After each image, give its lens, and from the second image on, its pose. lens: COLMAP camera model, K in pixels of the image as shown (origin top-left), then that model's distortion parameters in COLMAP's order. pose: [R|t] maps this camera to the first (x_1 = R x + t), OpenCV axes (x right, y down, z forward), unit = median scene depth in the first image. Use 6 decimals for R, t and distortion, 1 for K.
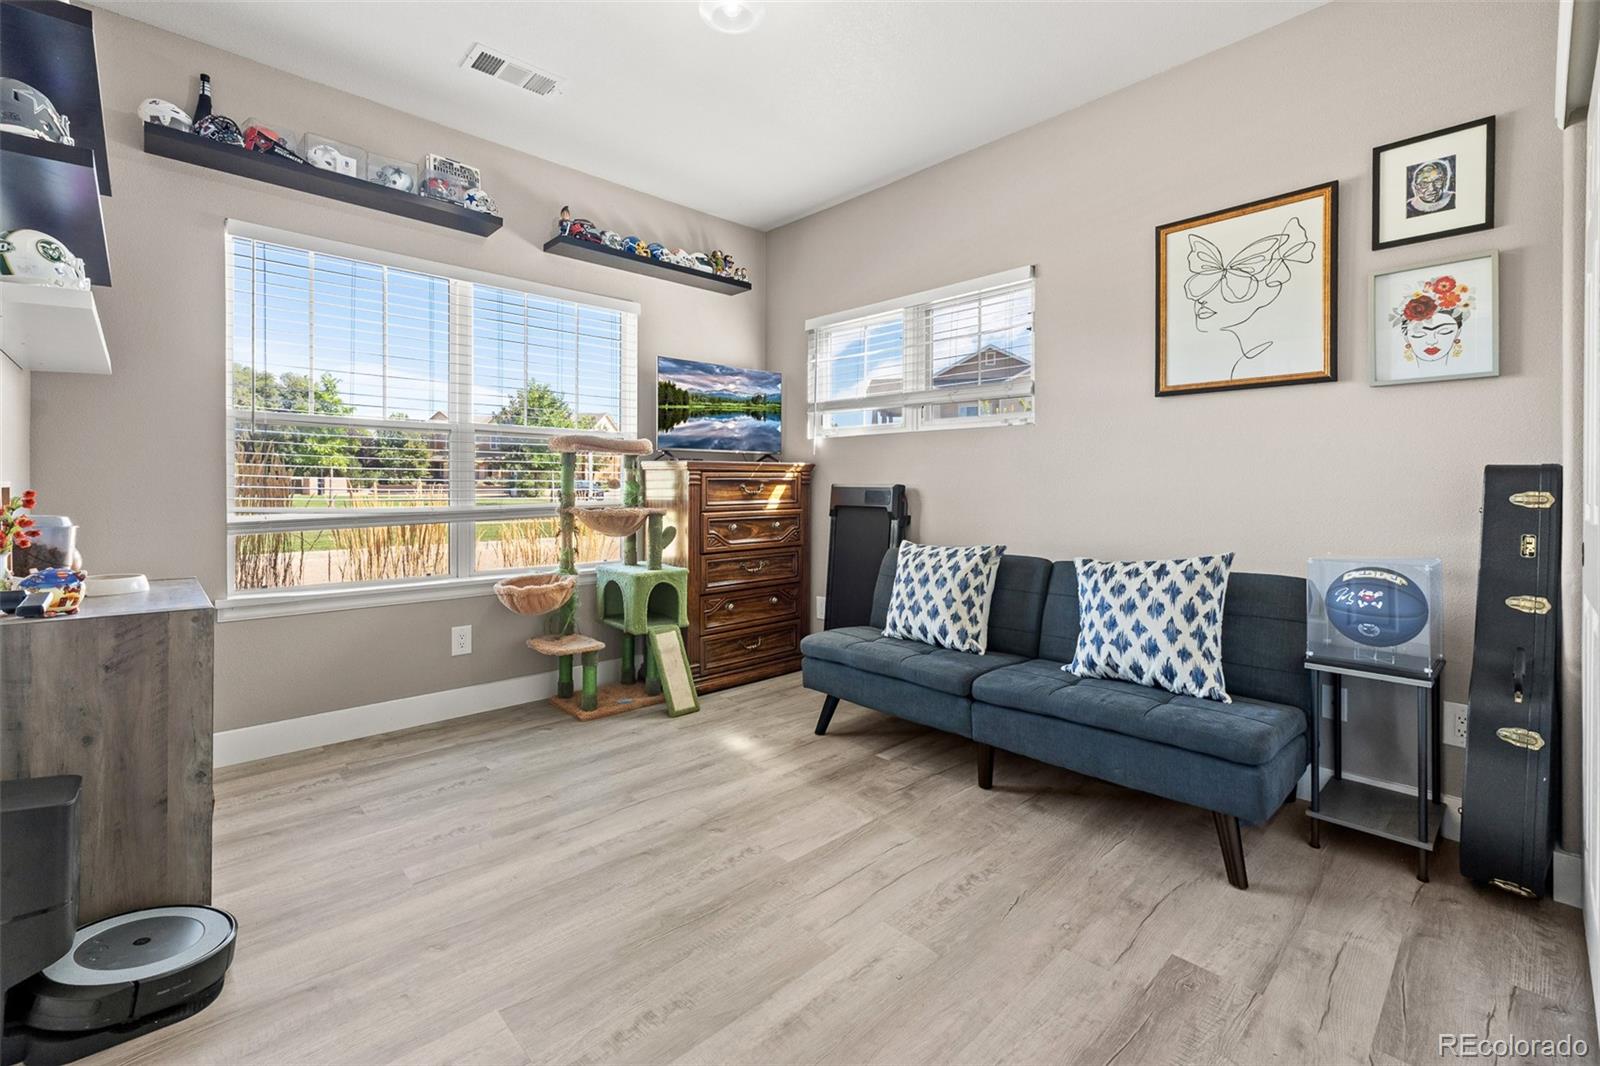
lens RADIAL K [[690.6, 0, 794.8], [0, 690.6, 488.9], [0, 0, 1]] dist [-0.000639, -0.000237]
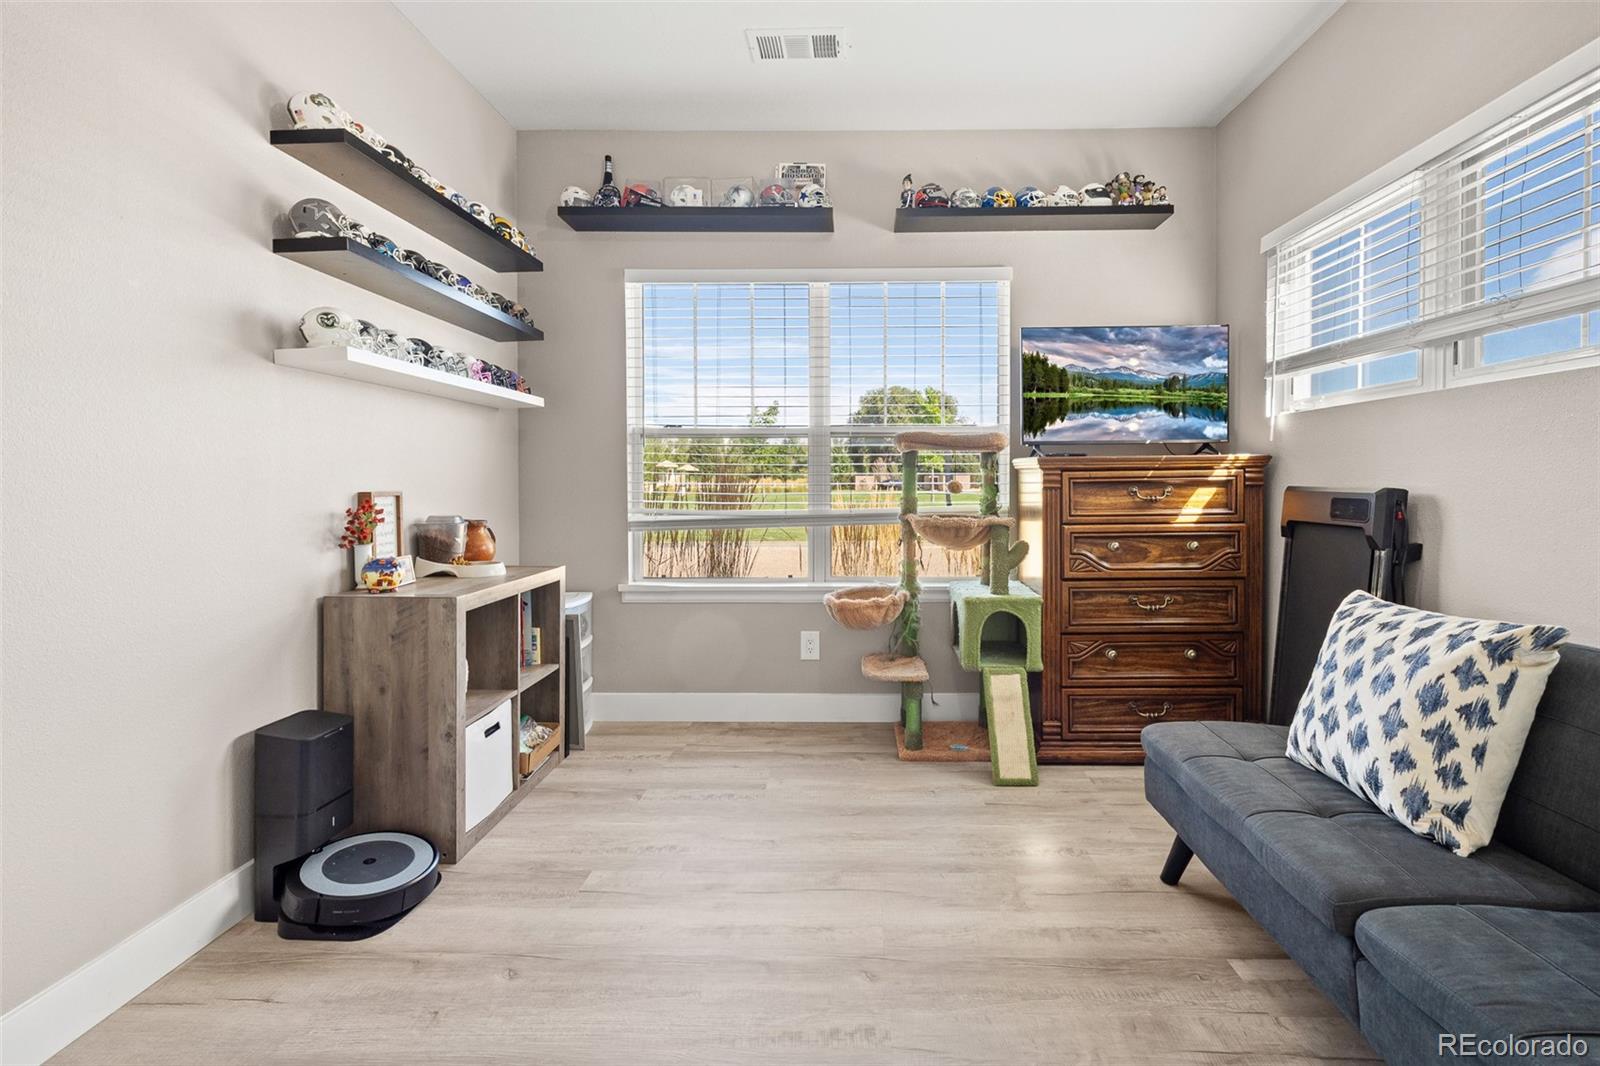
lens RADIAL K [[706.5, 0, 802.4], [0, 706.5, 491.6], [0, 0, 1]] dist [0.001215, -0.000025]
pose [[0.722080, 0.003256, -0.691802, 0.221085], [0.002344, 0.999972, 0.007154, -0.009411], [0.691805, -0.006787, 0.722052, 0.272148]]
